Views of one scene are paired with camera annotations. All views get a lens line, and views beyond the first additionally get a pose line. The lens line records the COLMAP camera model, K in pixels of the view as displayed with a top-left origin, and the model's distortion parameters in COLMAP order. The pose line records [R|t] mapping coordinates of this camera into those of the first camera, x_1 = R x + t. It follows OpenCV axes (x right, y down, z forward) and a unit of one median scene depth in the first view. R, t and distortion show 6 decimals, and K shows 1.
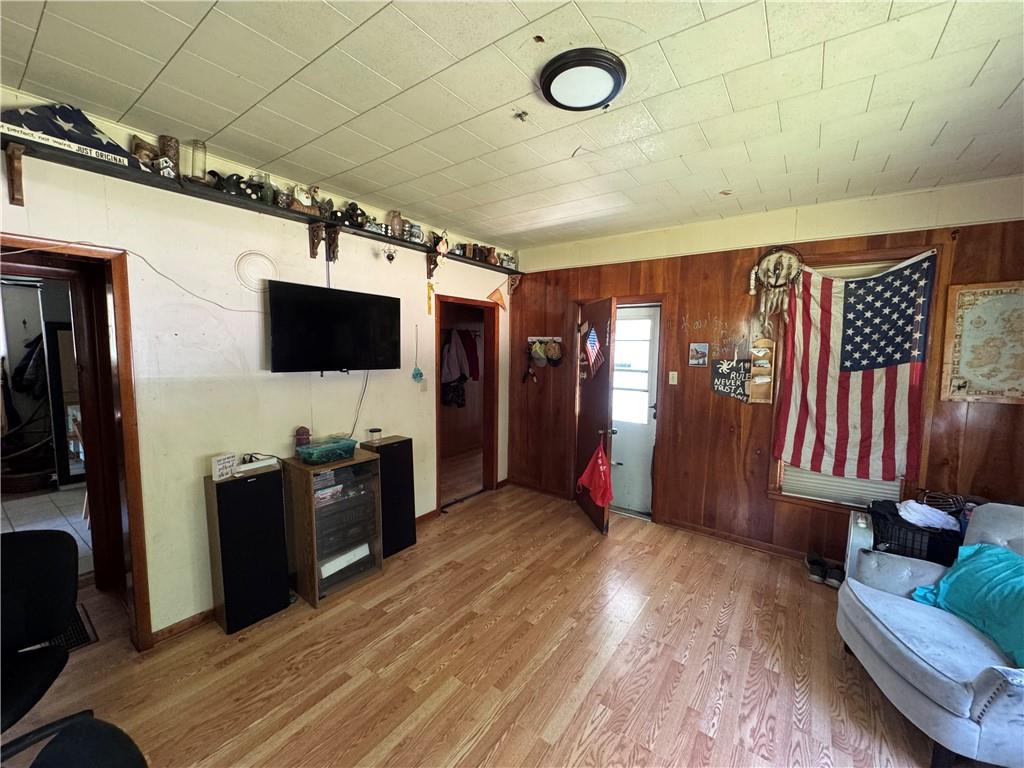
lens RADIAL K [[407.4, 0, 512.0], [0, 407.4, 384.0], [0, 0, 1]] dist [-0.000316, -0.000342]
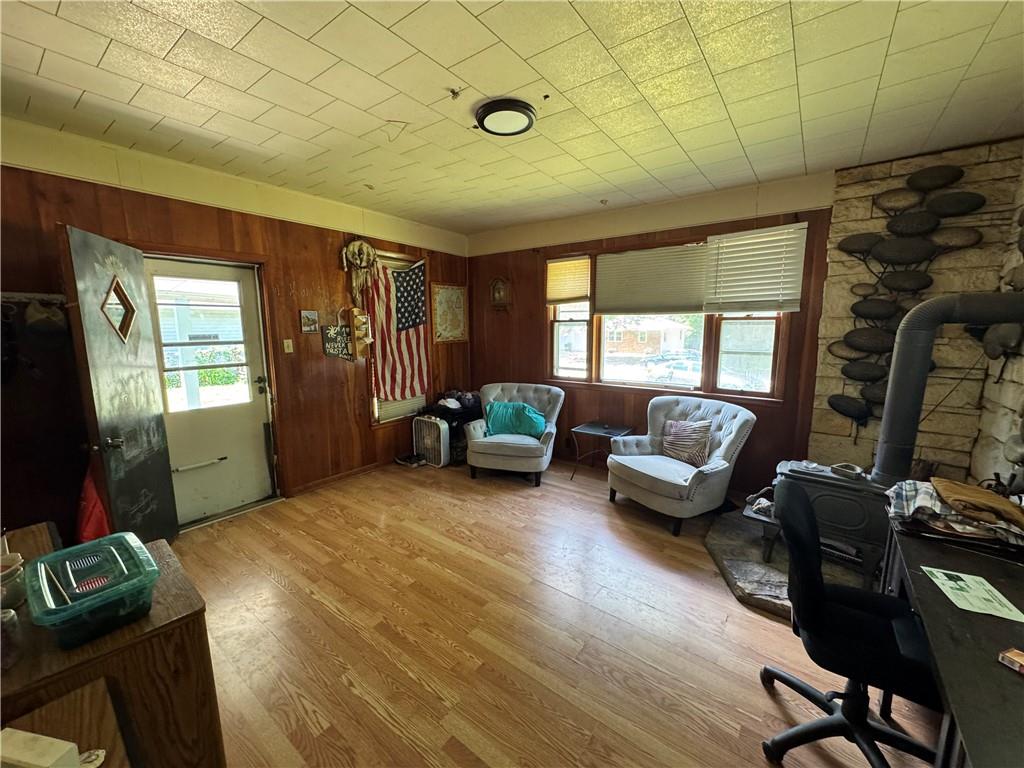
lens RADIAL K [[407.4, 0, 512.0], [0, 407.4, 384.0], [0, 0, 1]] dist [-0.000316, -0.000342]
pose [[0.015745, -0.159045, 0.987146, -0.723436], [0.090539, 0.983439, 0.157003, -0.037457], [-0.995768, 0.086903, 0.029884, 0.551473]]
